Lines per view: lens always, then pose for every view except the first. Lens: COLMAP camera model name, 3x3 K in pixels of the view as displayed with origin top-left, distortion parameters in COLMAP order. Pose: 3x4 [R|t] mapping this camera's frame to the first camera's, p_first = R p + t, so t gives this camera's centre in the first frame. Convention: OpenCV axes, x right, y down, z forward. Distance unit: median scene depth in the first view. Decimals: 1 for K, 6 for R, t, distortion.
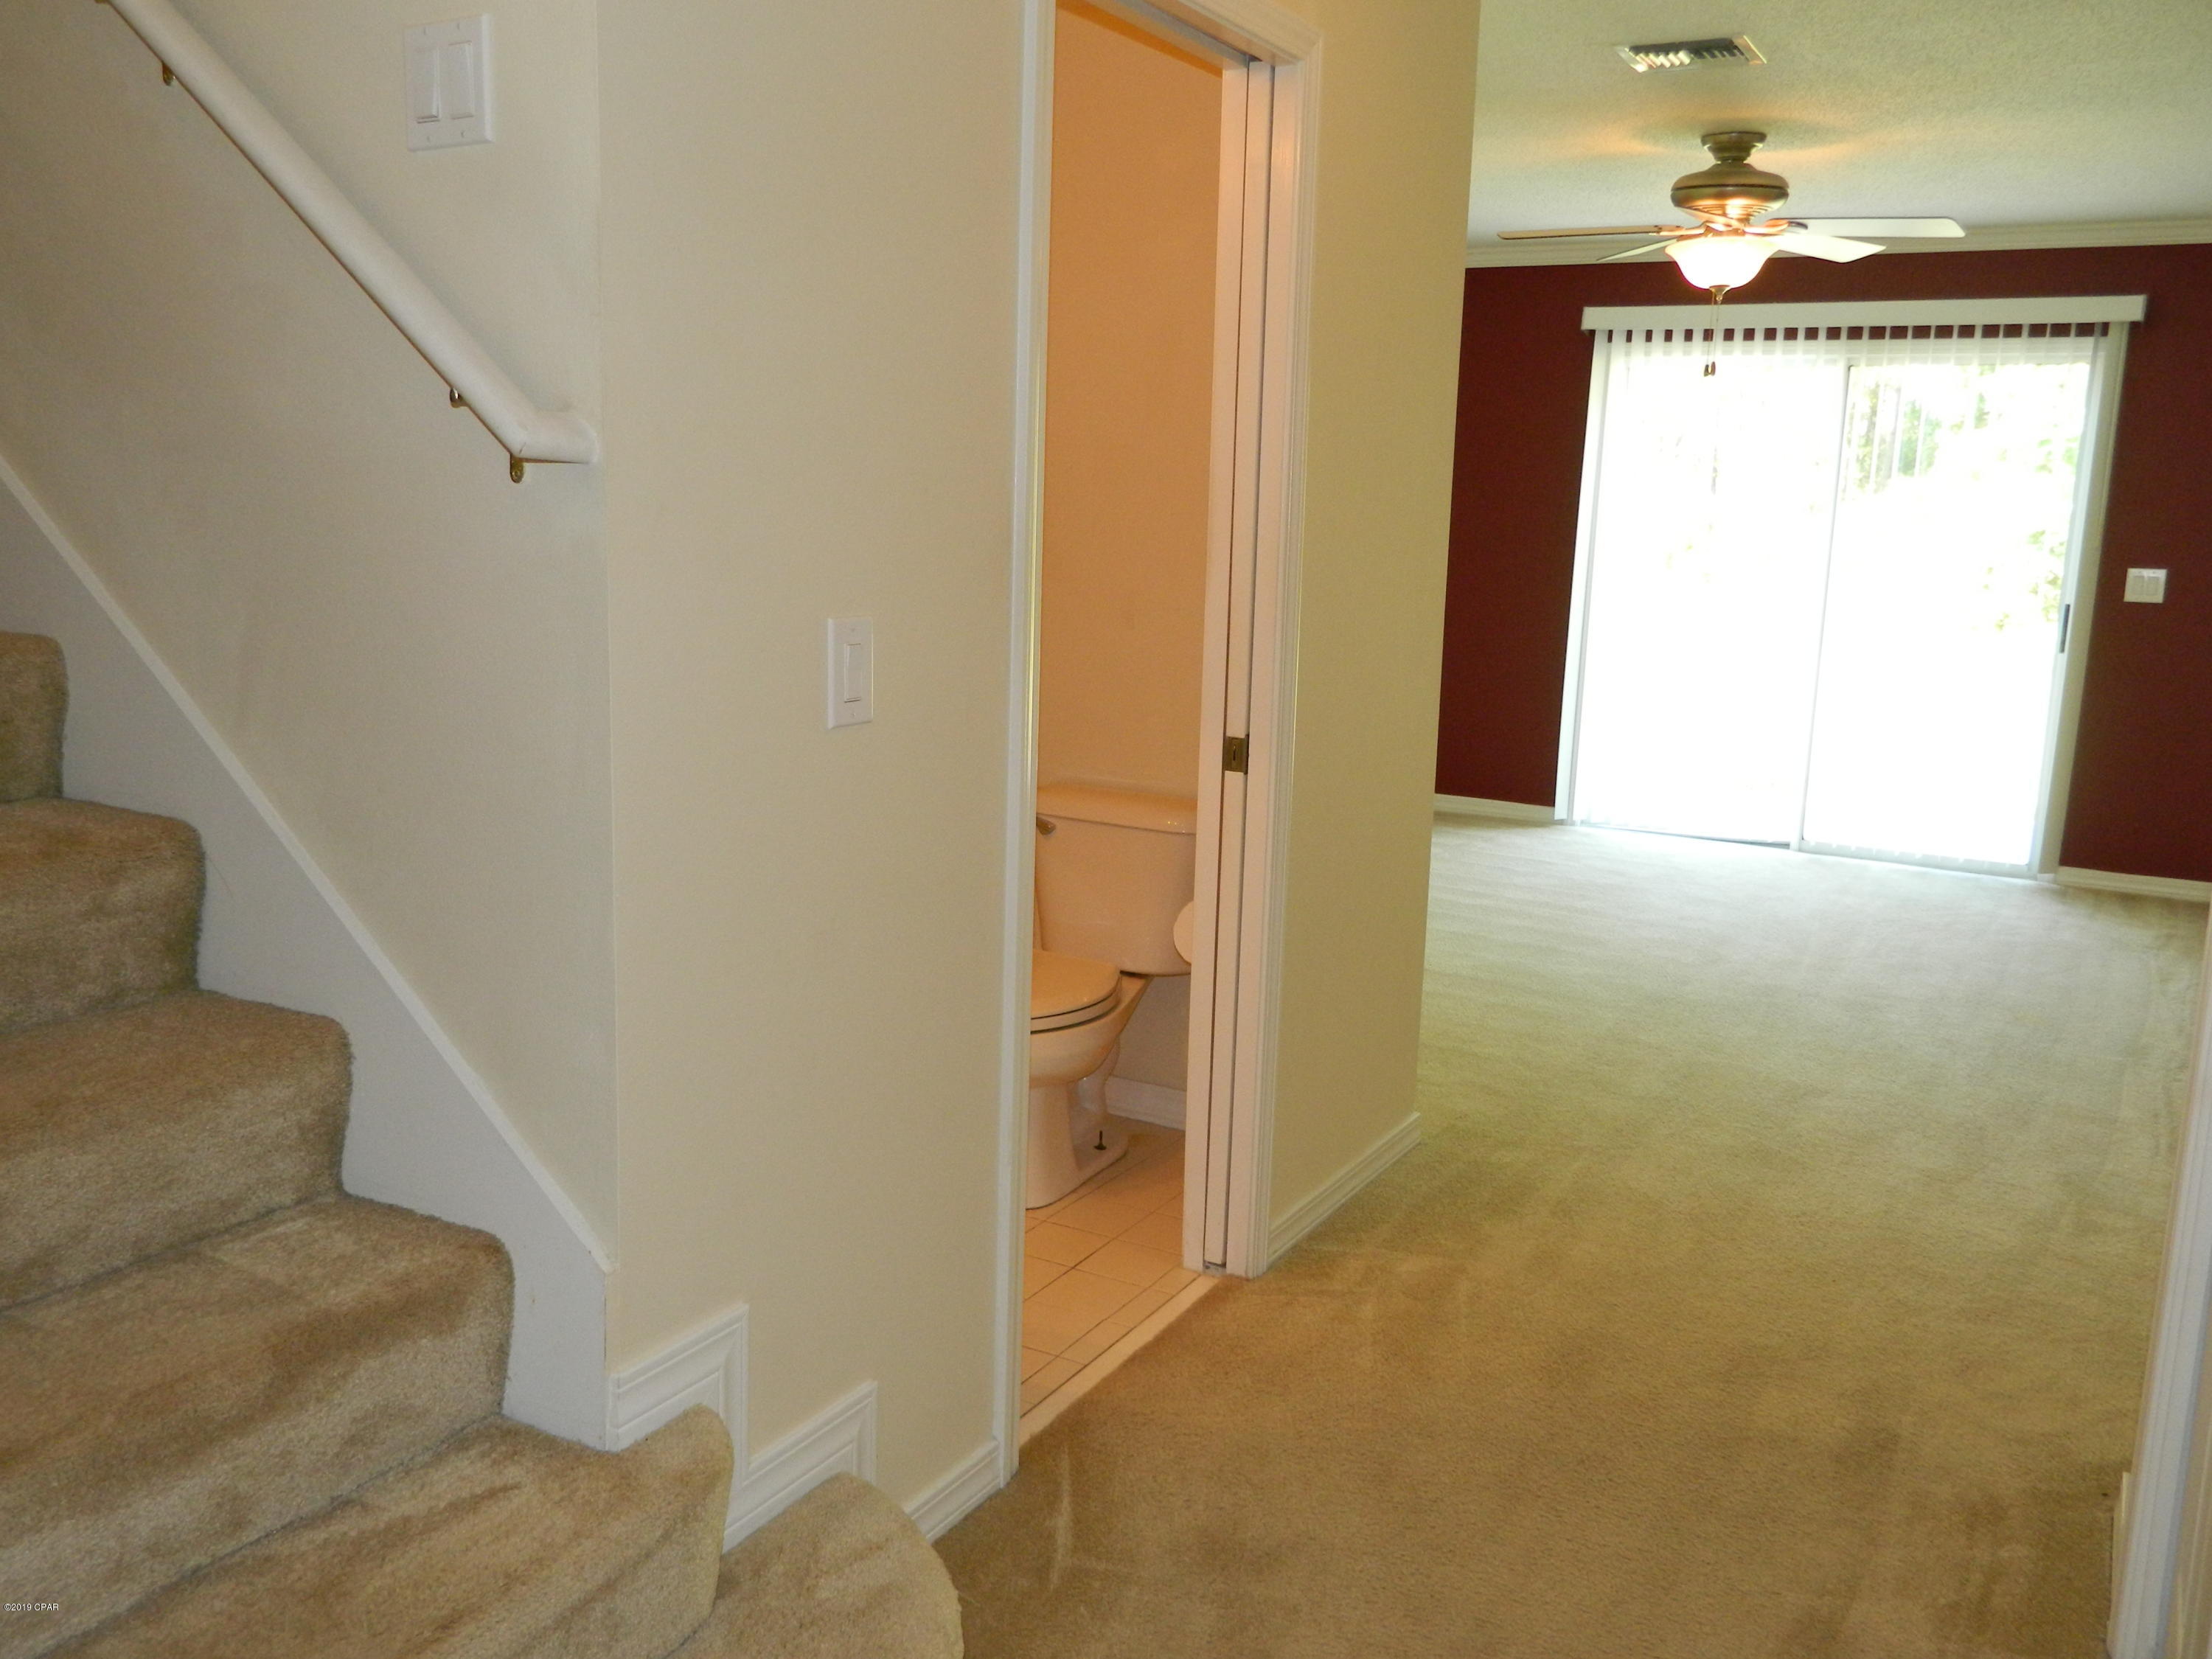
lens RADIAL K [[1847.9, 0, 1106.0], [0, 1847.9, 829.5], [0, 0, 1]] dist [0.000311, 0.007124]
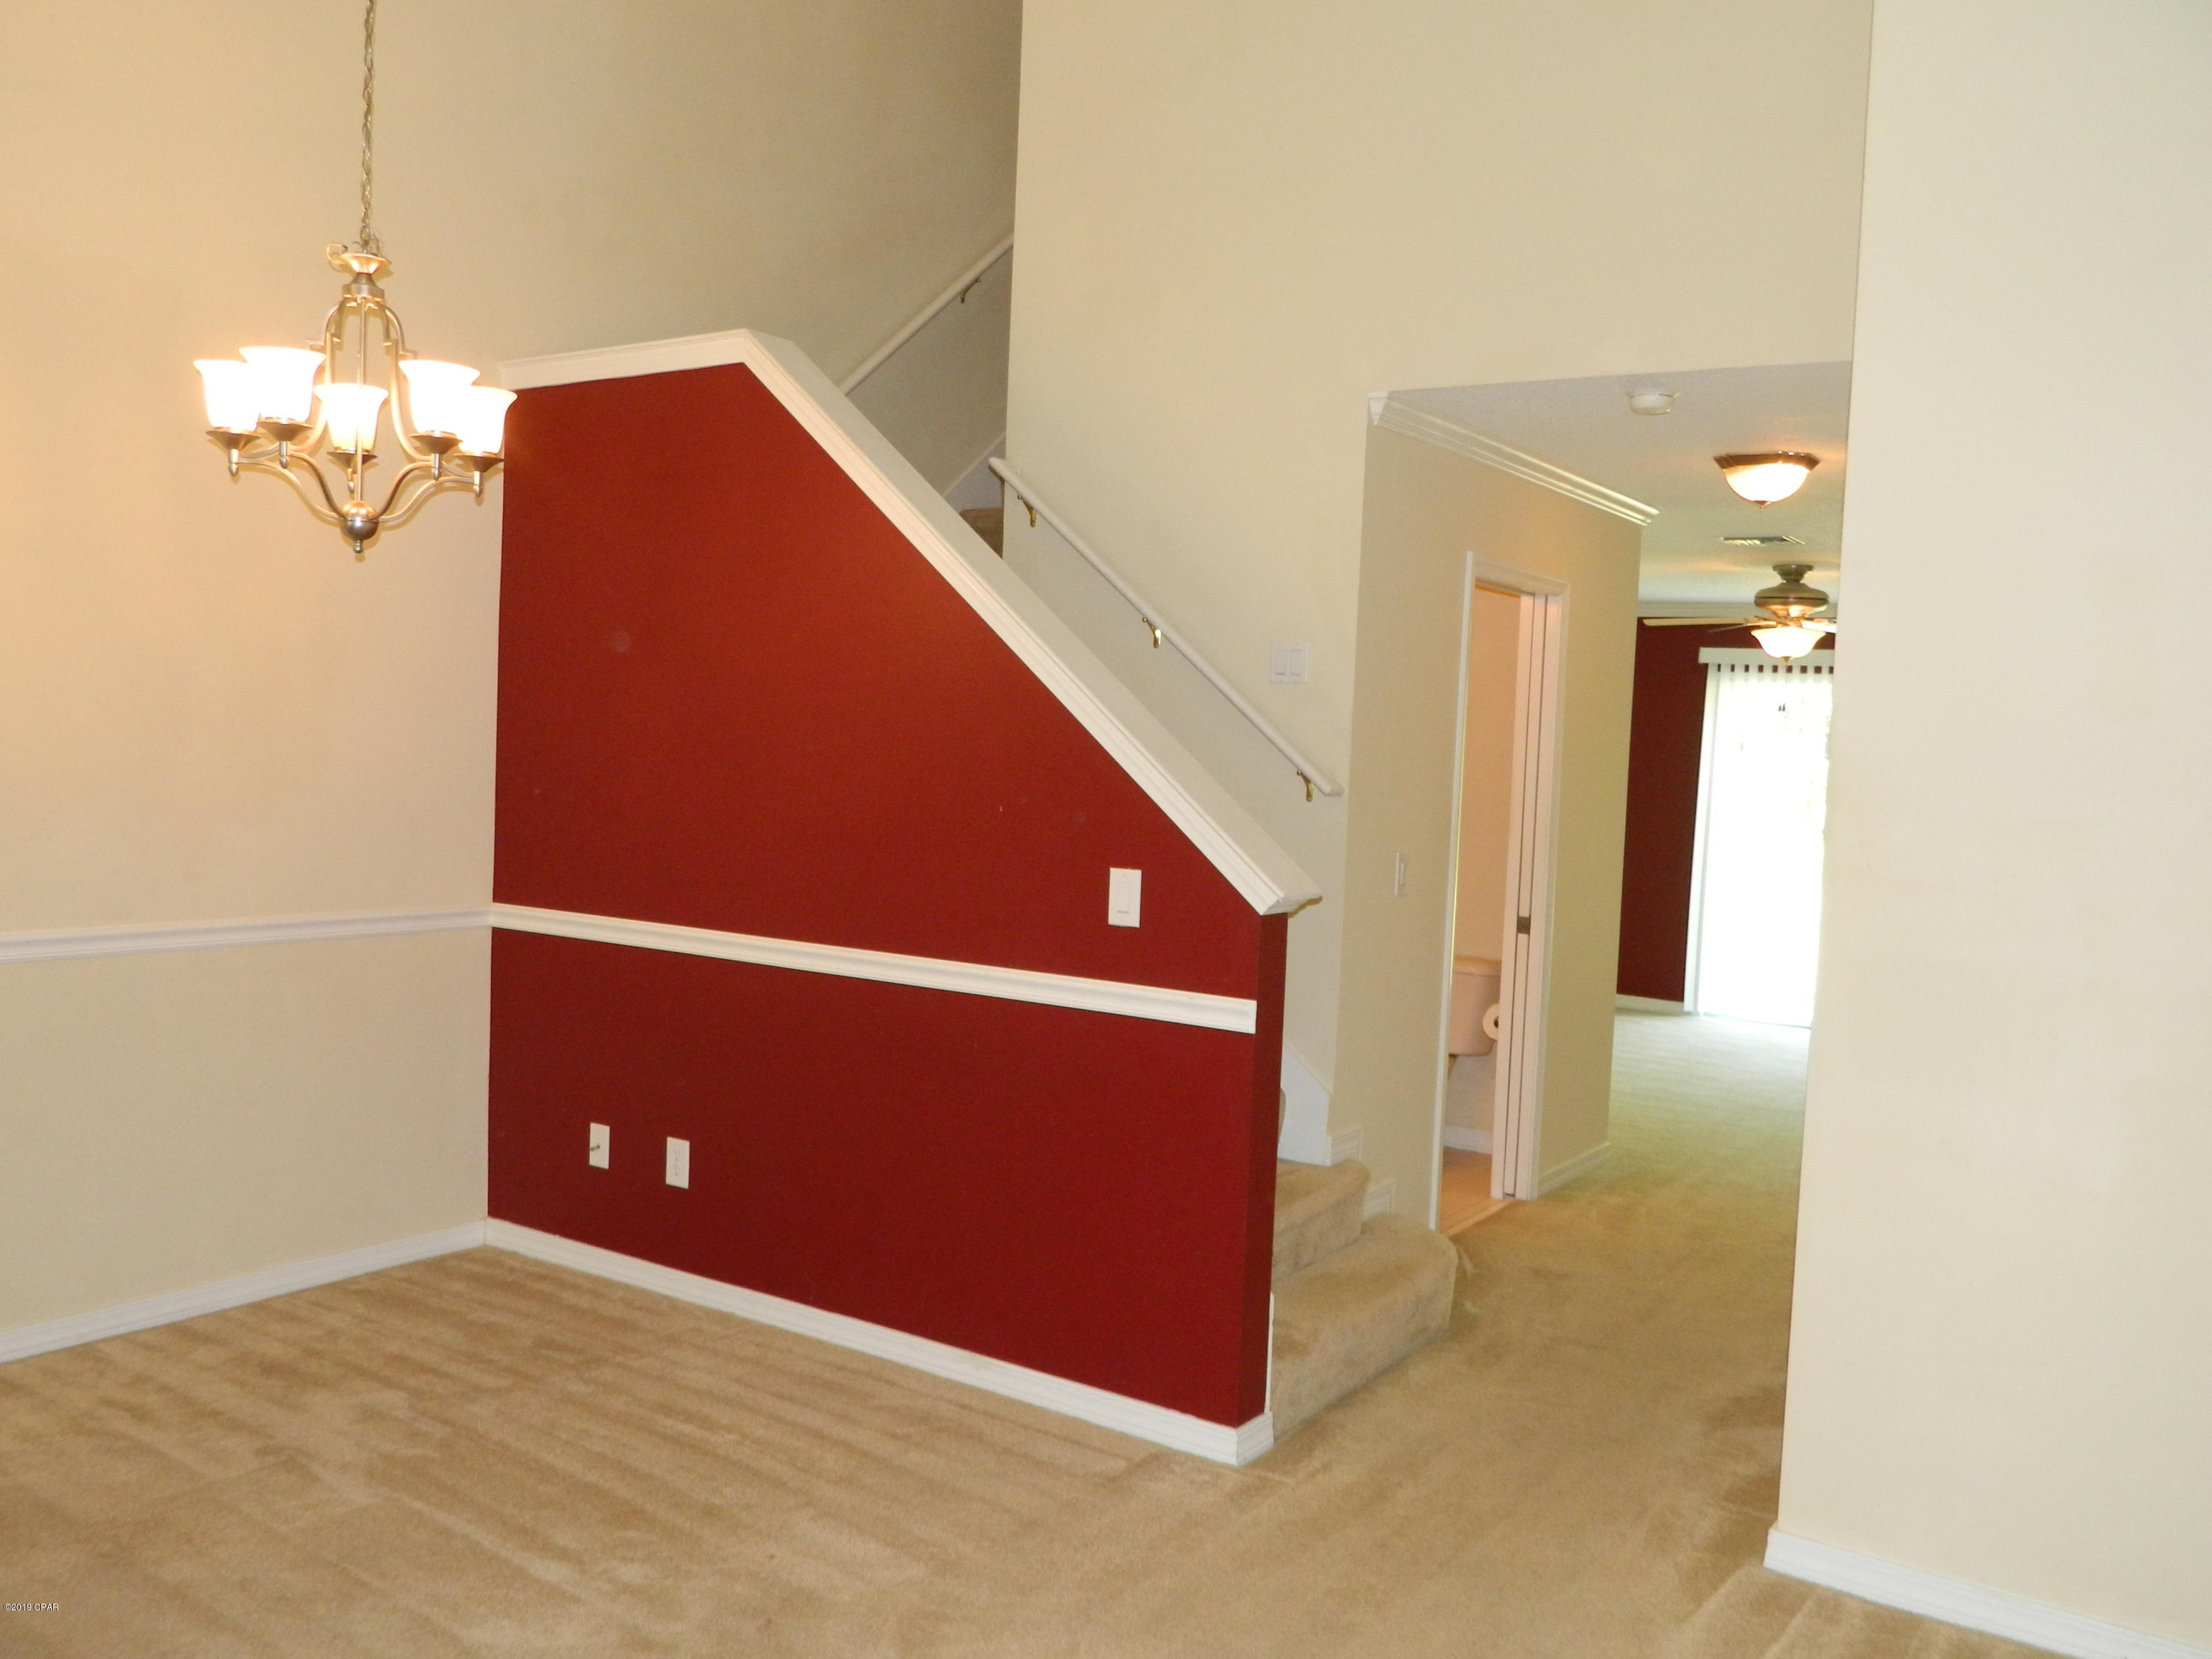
lens RADIAL K [[1847.9, 0, 1106.0], [0, 1847.9, 829.5], [0, 0, 1]] dist [0.000311, 0.007124]
pose [[0.997865, 0.018289, -0.062704, -0.178844], [-0.026327, 0.991180, -0.129878, 0.089136], [0.059776, 0.131251, 0.989545, -0.703672]]
